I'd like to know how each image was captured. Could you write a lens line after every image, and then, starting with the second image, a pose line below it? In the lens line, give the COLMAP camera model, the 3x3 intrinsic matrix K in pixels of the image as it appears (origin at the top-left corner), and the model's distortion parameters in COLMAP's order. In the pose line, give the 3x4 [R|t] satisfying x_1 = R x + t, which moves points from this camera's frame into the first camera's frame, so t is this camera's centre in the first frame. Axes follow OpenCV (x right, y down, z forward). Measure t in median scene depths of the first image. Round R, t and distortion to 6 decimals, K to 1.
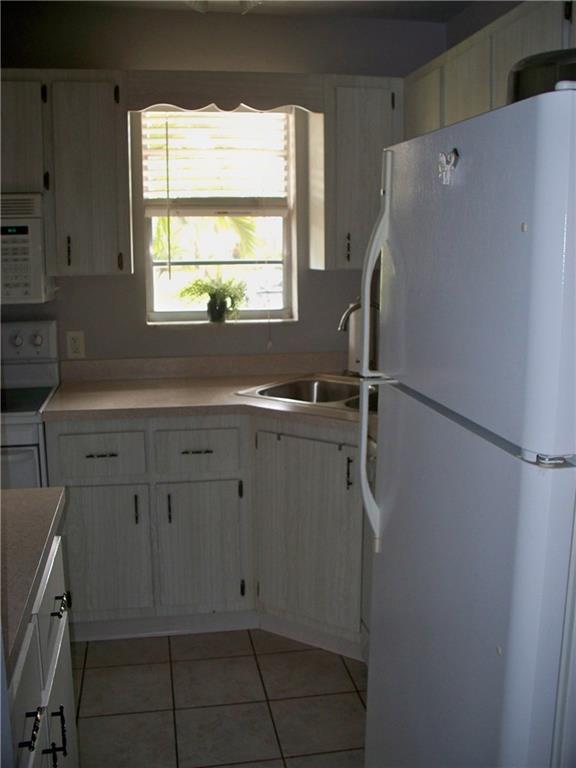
lens RADIAL K [[797.9, 0, 292.4], [0, 797.9, 360.1], [0, 0, 1]] dist [-0.191878, 0.200919]
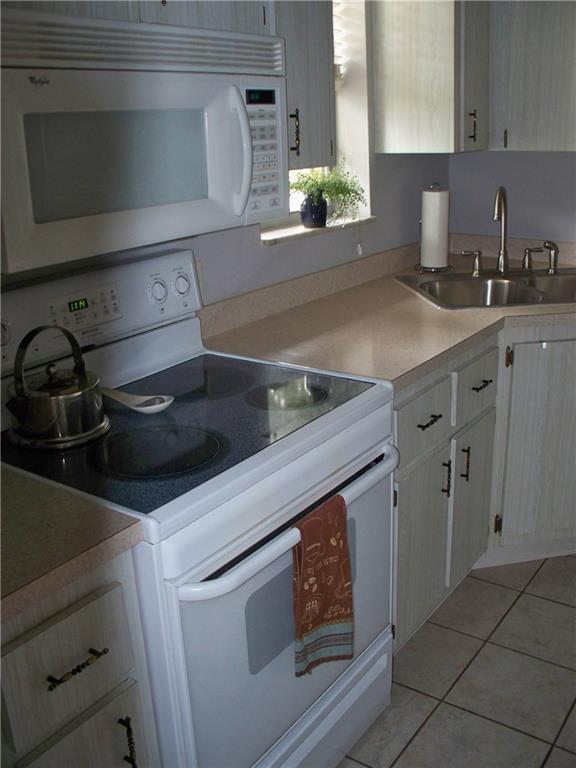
lens RADIAL K [[797.9, 0, 292.4], [0, 797.9, 360.1], [0, 0, 1]] dist [-0.191878, 0.200919]
pose [[0.713500, -0.215697, 0.666628, -0.751489], [0.125078, 0.975363, 0.181721, -0.075240], [-0.689401, -0.046277, 0.722900, 0.532704]]
